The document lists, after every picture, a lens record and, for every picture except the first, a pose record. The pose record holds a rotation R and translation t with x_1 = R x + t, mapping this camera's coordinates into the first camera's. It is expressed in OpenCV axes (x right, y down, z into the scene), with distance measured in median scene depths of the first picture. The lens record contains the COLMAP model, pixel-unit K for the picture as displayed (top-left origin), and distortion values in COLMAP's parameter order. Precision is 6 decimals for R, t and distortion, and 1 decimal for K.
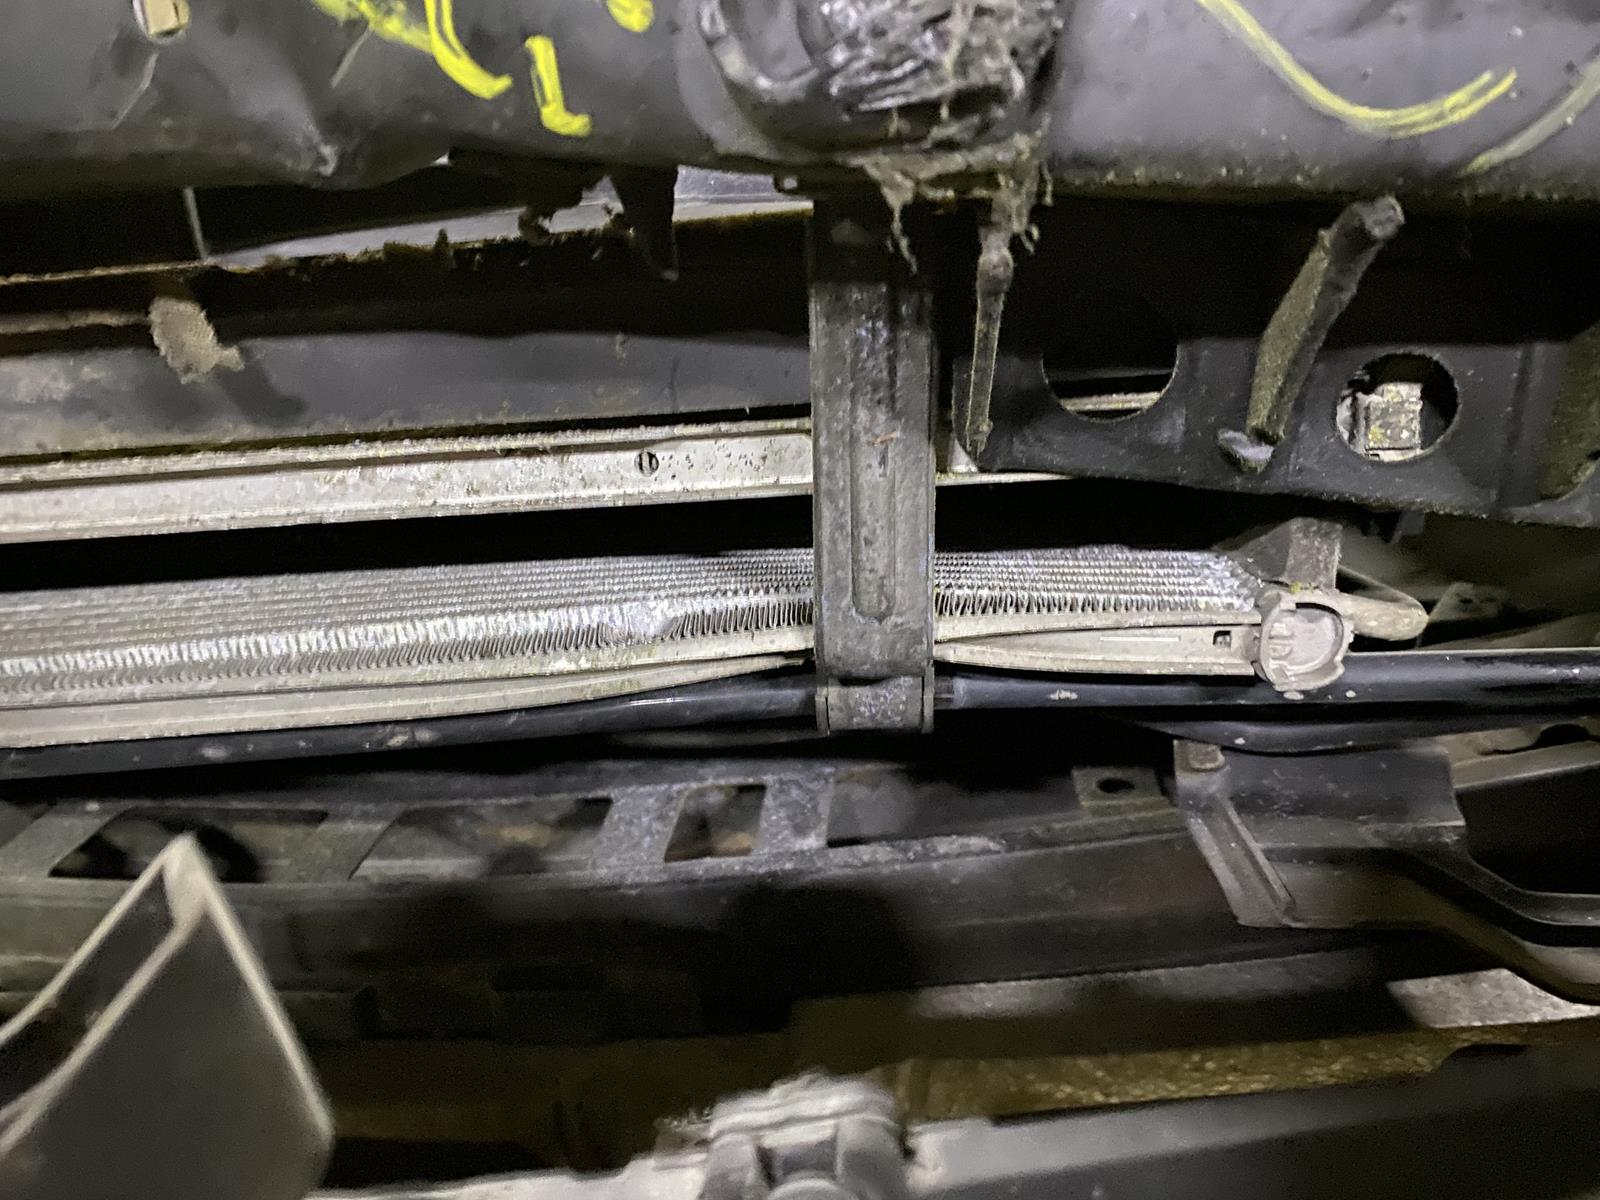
lens RADIAL K [[1230.6, 0, 793.5], [0, 1230.6, 599.3], [0, 0, 1]] dist [0.036128, -0.040050]
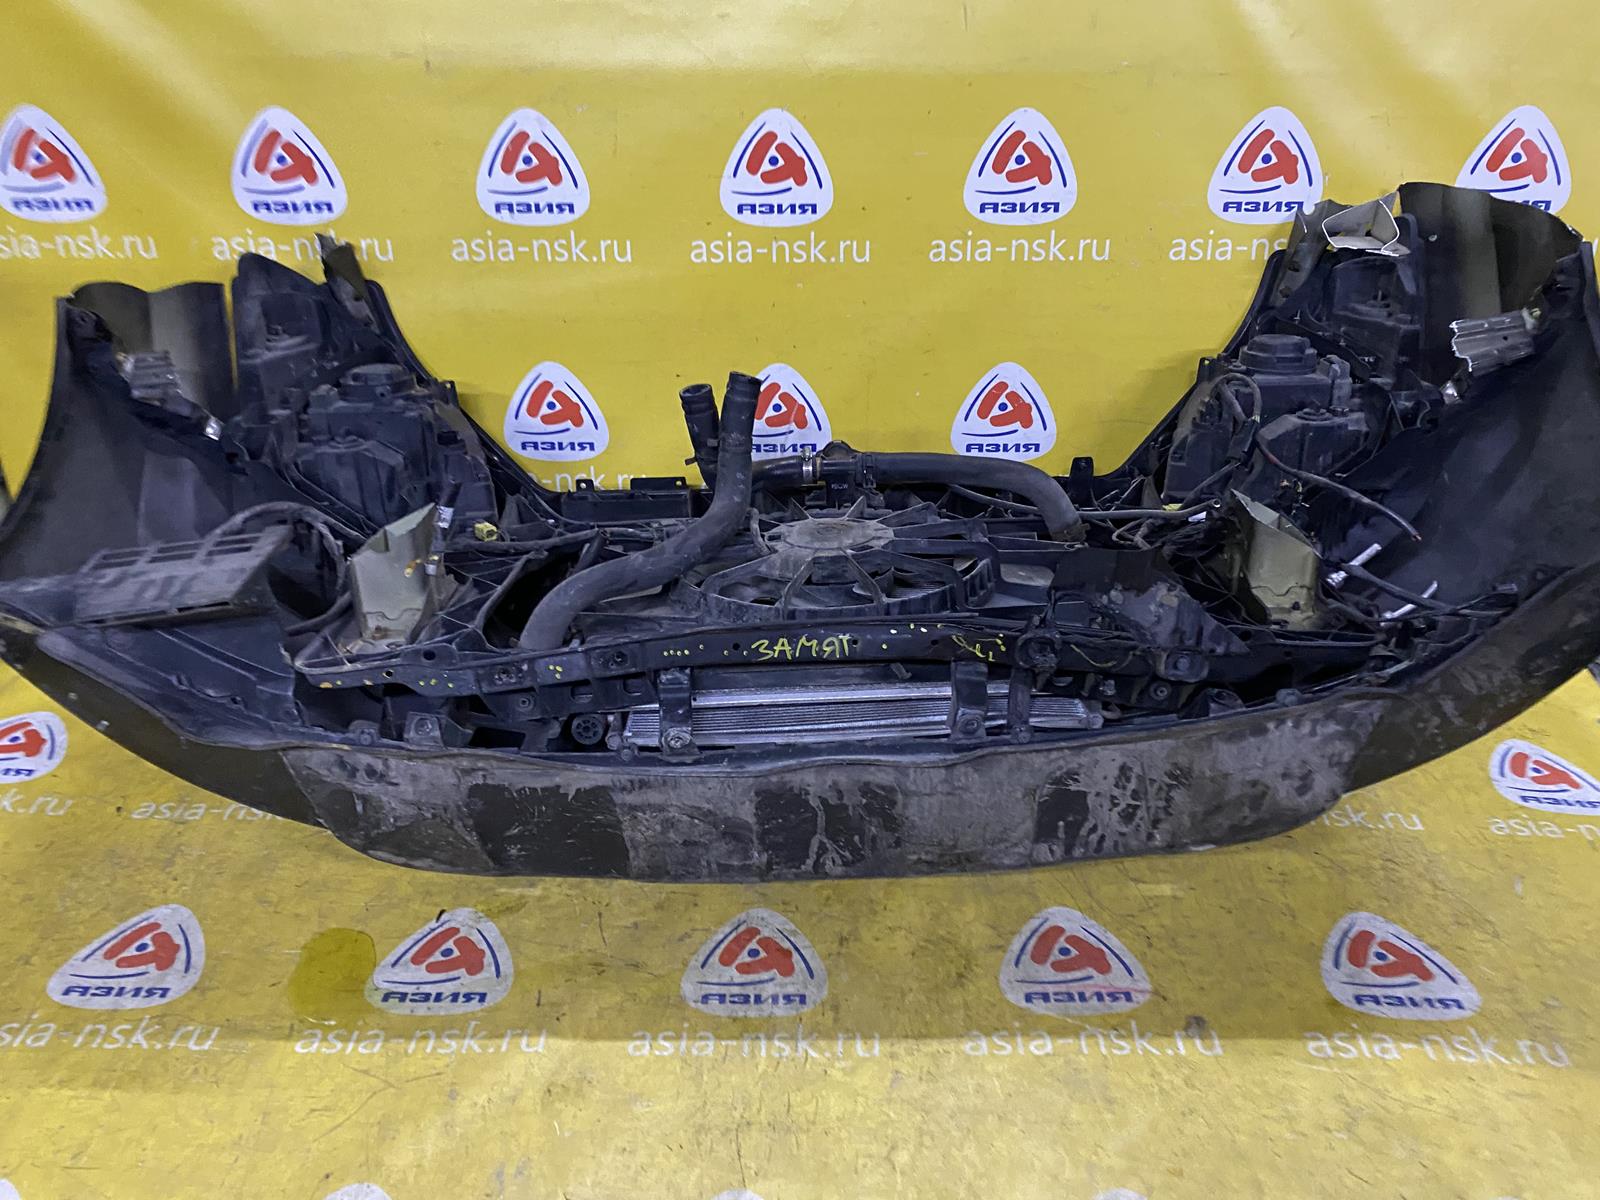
lens RADIAL K [[1230.6, 0, 808.4], [0, 1230.6, 597.2], [0, 0, 1]] dist [0.036128, -0.040050]
pose [[0.995273, 0.002284, 0.097092, -1.446397], [-0.006255, 0.999155, 0.040619, -0.765403], [-0.096917, -0.041035, 0.994446, -4.473761]]
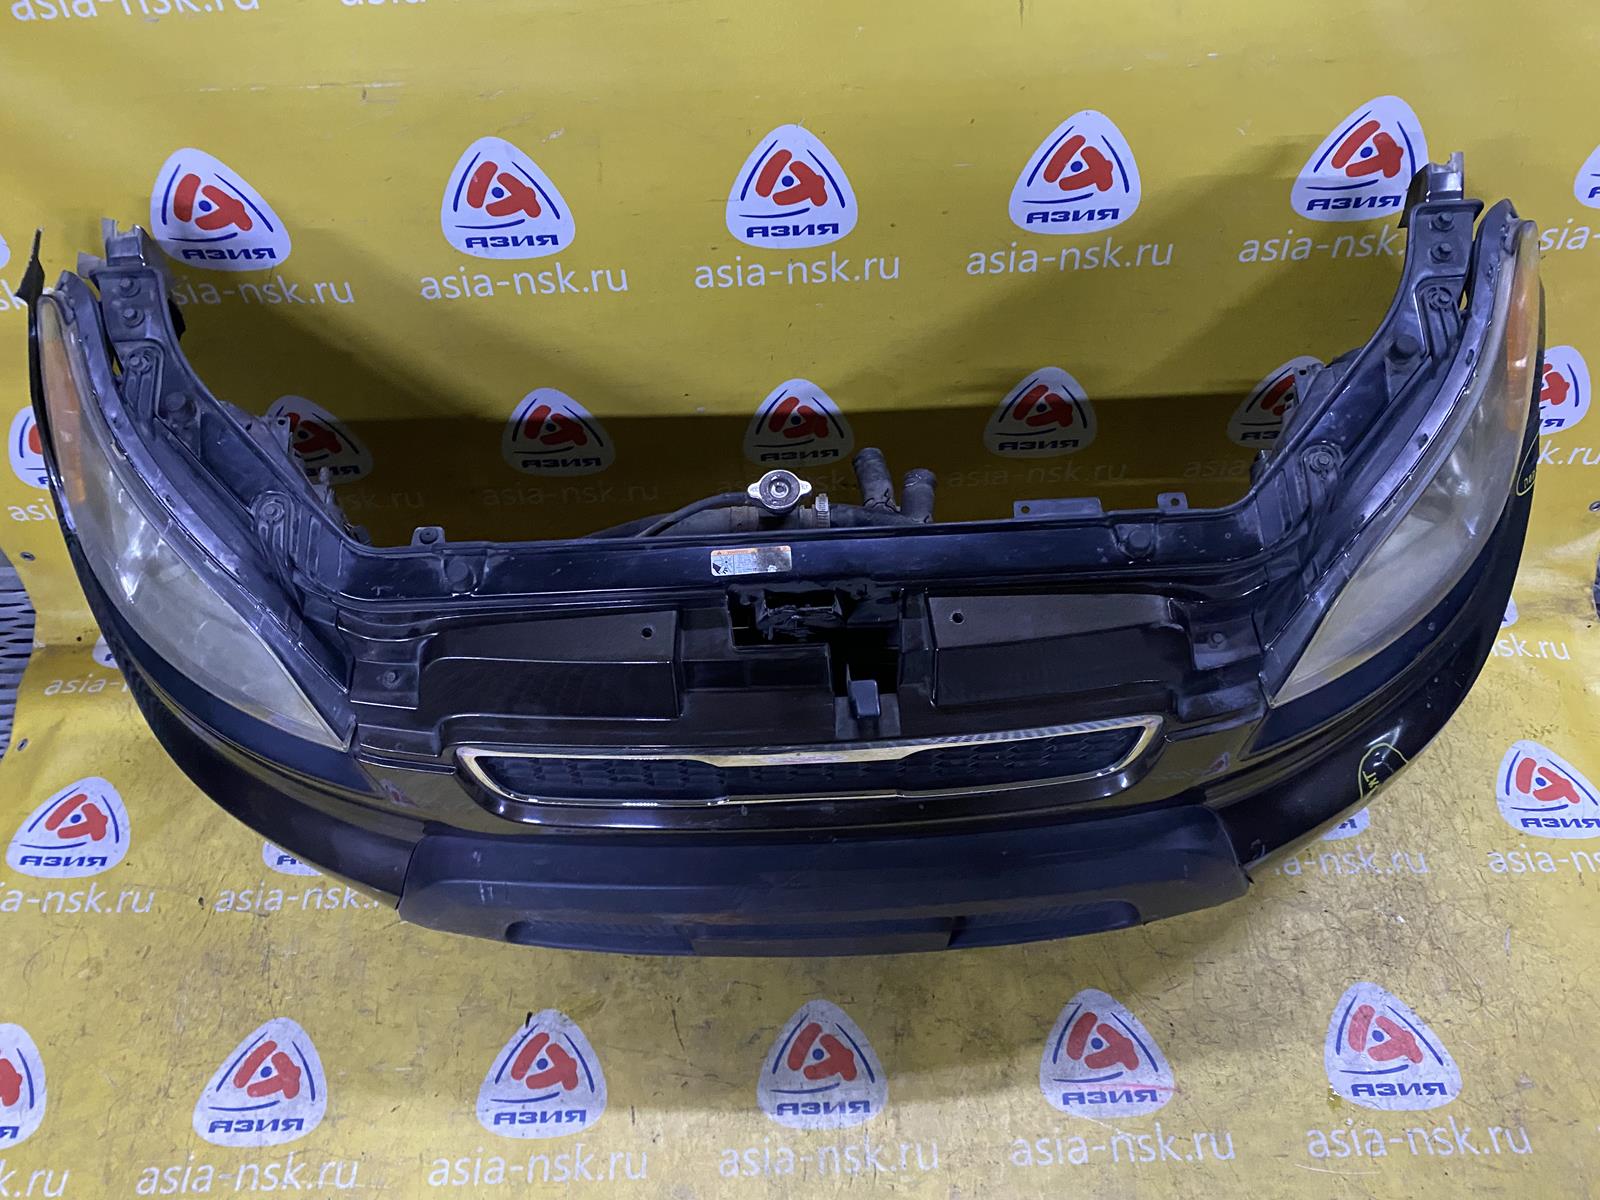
lens RADIAL K [[1230.6, 0, 794.2], [0, 1230.6, 617.3], [0, 0, 1]] dist [0.036128, -0.040050]
pose [[0.991506, -0.082880, 0.100231, -1.722224], [0.032480, 0.904031, 0.426230, -3.722773], [-0.125937, -0.419355, 0.899045, -3.583830]]
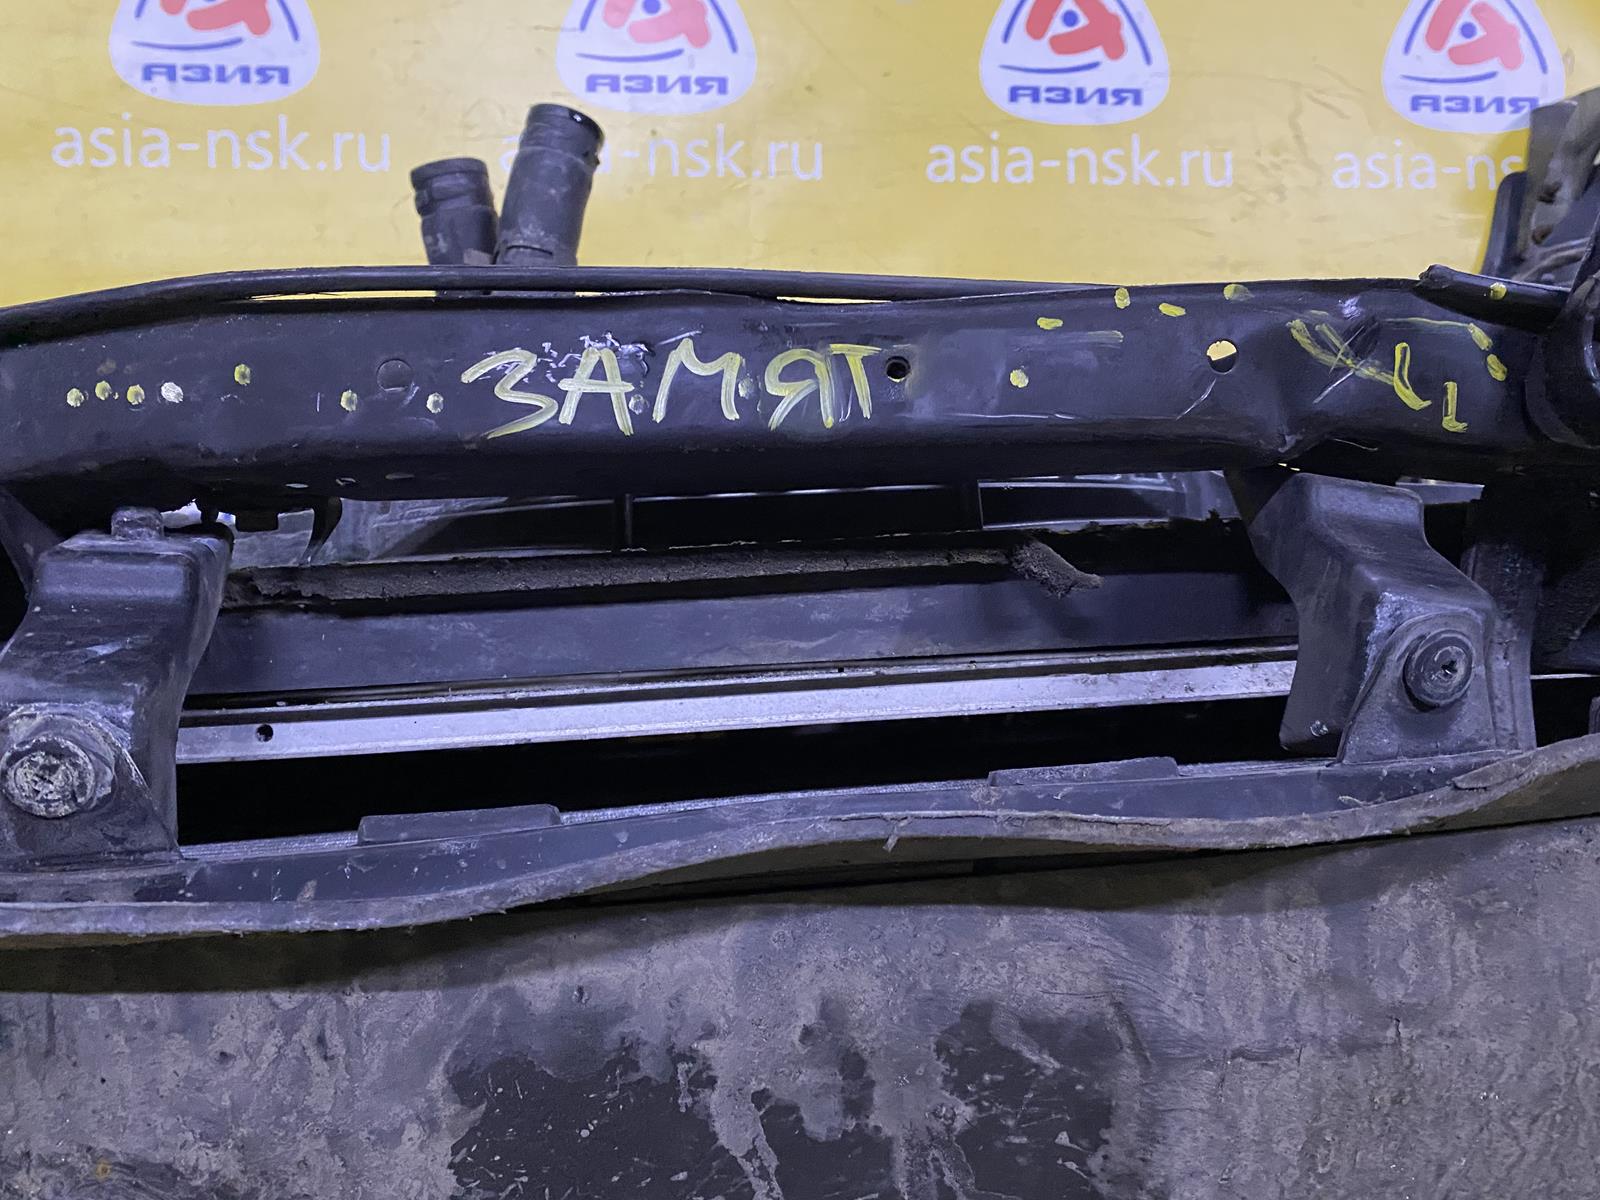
lens RADIAL K [[1230.6, 0, 815.0], [0, 1230.6, 579.4], [0, 0, 1]] dist [0.036128, -0.040050]
pose [[0.985980, 0.034801, 0.163192, -1.018139], [0.027580, 0.930568, -0.365078, 0.334882], [-0.164567, 0.364460, 0.916562, -0.306512]]
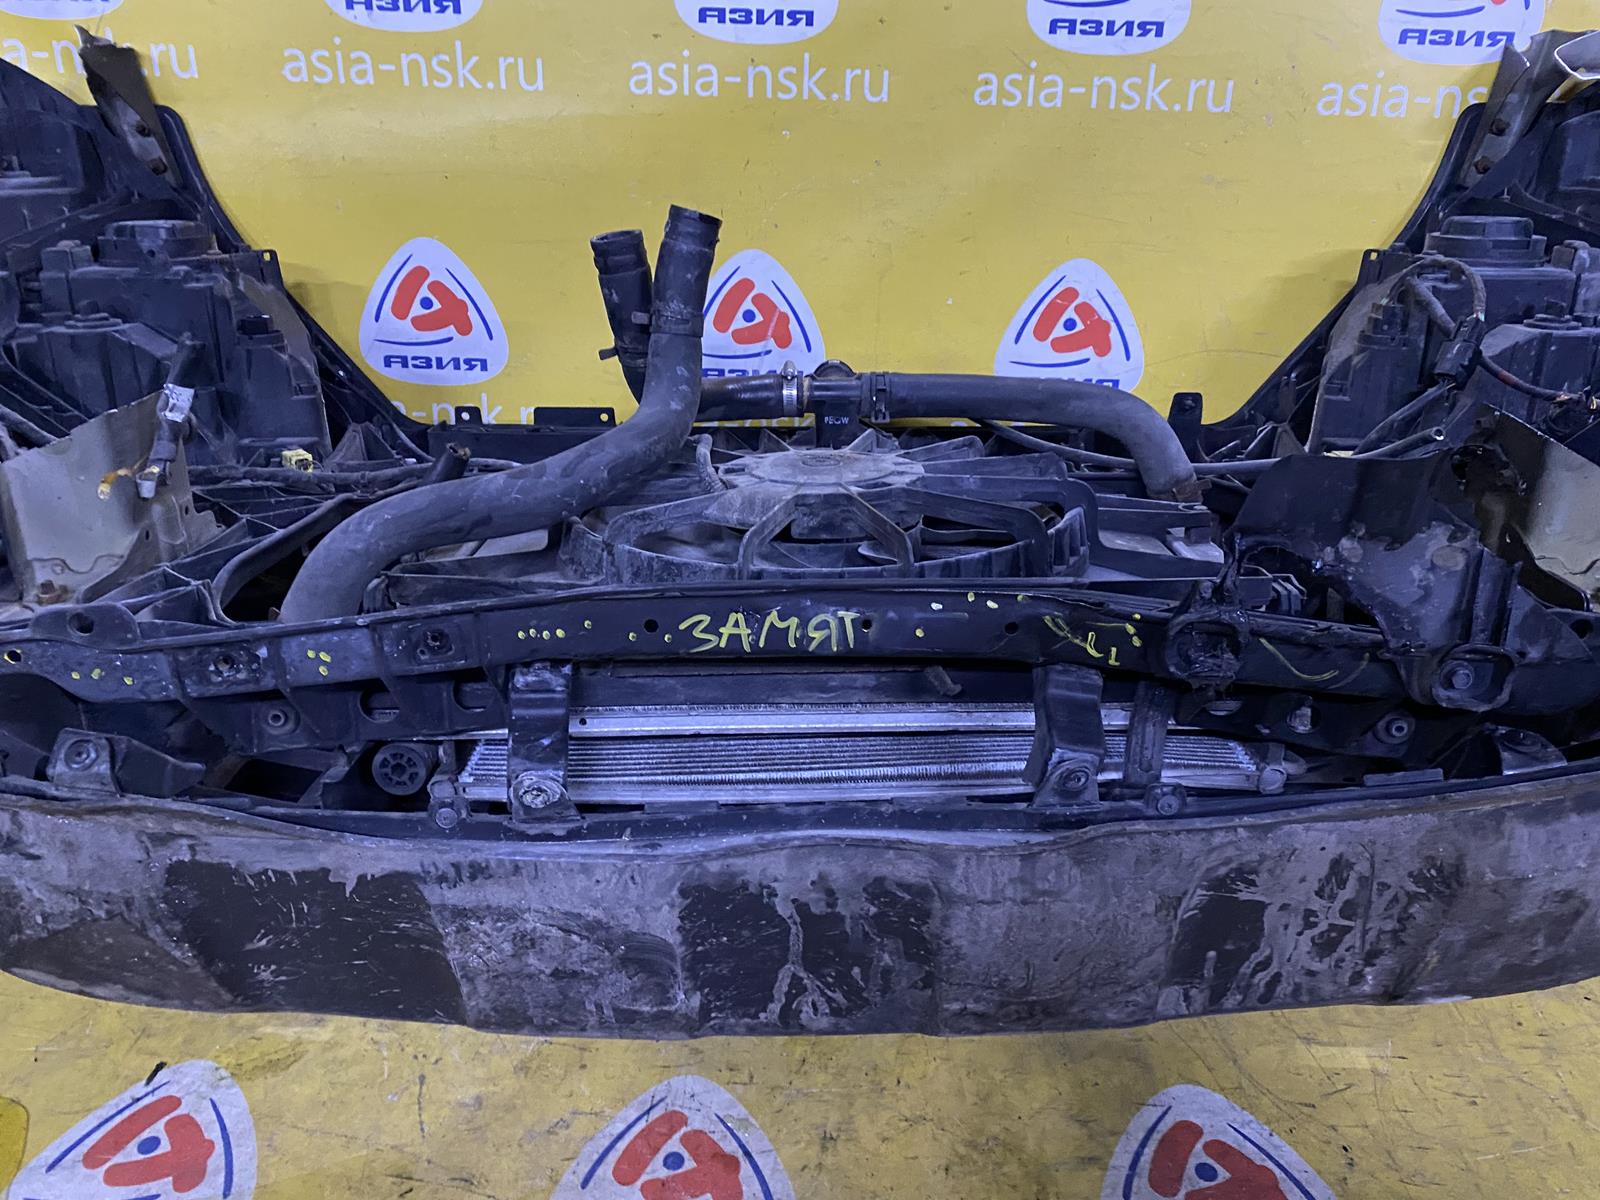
lens RADIAL K [[1230.6, 0, 800.9], [0, 1230.6, 601.5], [0, 0, 1]] dist [0.036128, -0.040050]
pose [[0.993693, 0.033412, 0.107042, -1.200935], [-0.034624, 0.999355, 0.009488, -0.431266], [-0.106656, -0.013135, 0.994209, -2.118155]]
